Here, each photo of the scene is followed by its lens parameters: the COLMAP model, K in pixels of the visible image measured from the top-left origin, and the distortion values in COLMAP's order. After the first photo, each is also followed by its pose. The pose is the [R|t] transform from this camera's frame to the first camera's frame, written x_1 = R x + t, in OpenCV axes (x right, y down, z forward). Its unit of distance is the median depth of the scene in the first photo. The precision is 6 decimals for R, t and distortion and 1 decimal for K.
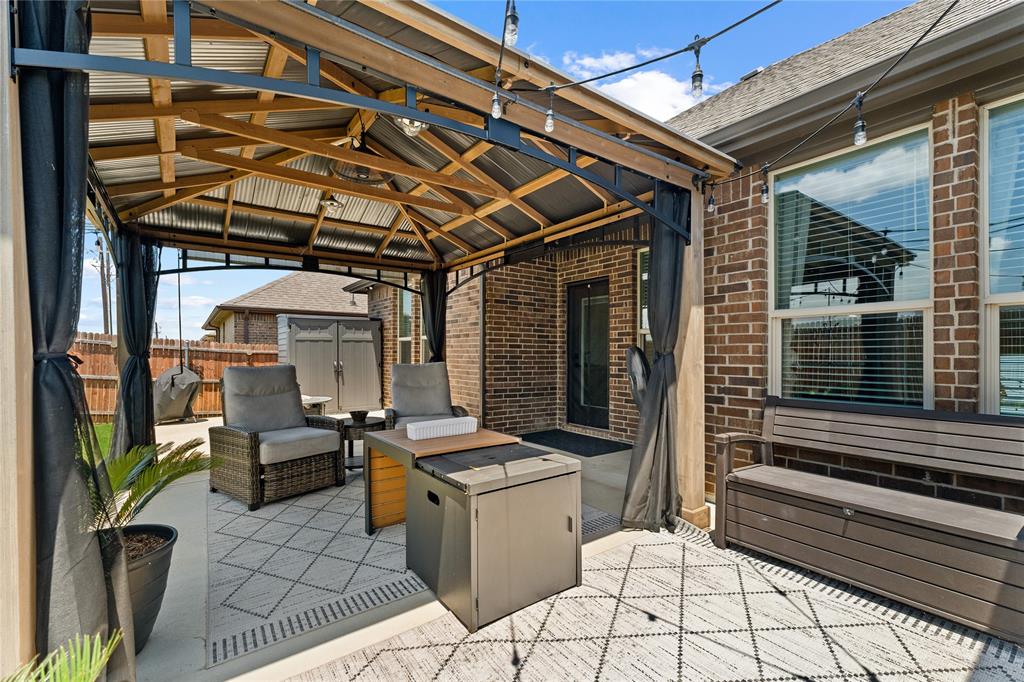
lens RADIAL K [[440.7, 0, 514.5], [0, 440.7, 340.6], [0, 0, 1]] dist [0.007029, -0.000106]
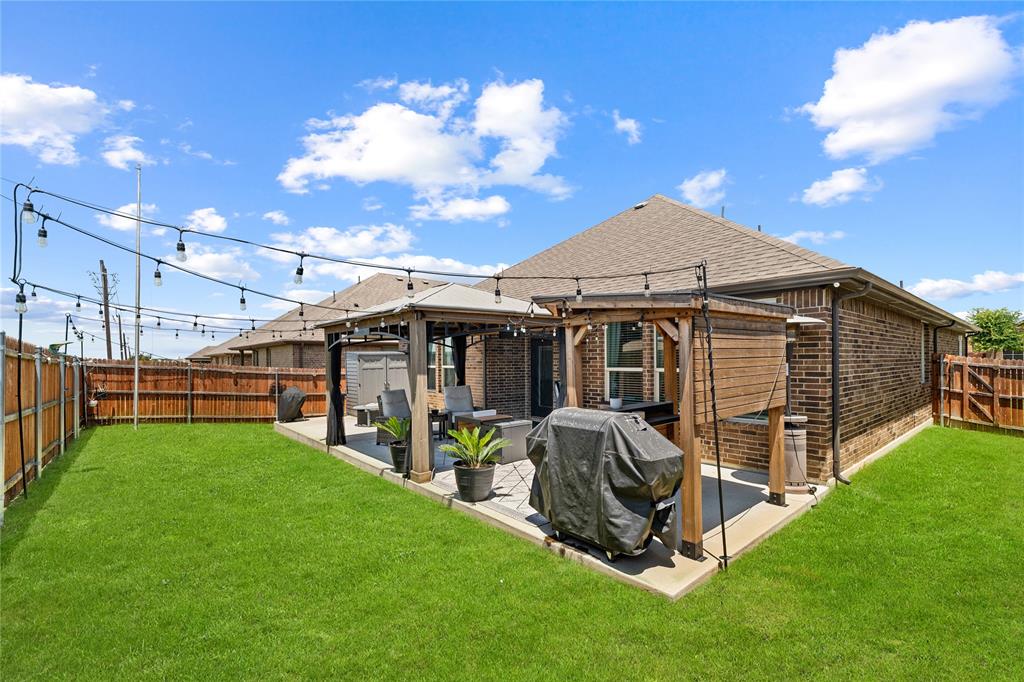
lens RADIAL K [[440.7, 0, 514.5], [0, 440.7, 340.6], [0, 0, 1]] dist [0.007029, -0.000106]
pose [[0.997410, -0.005496, 0.071721, -0.085509], [0.006350, 0.999911, -0.011695, -0.115334], [-0.071651, 0.012120, 0.997356, -0.903626]]
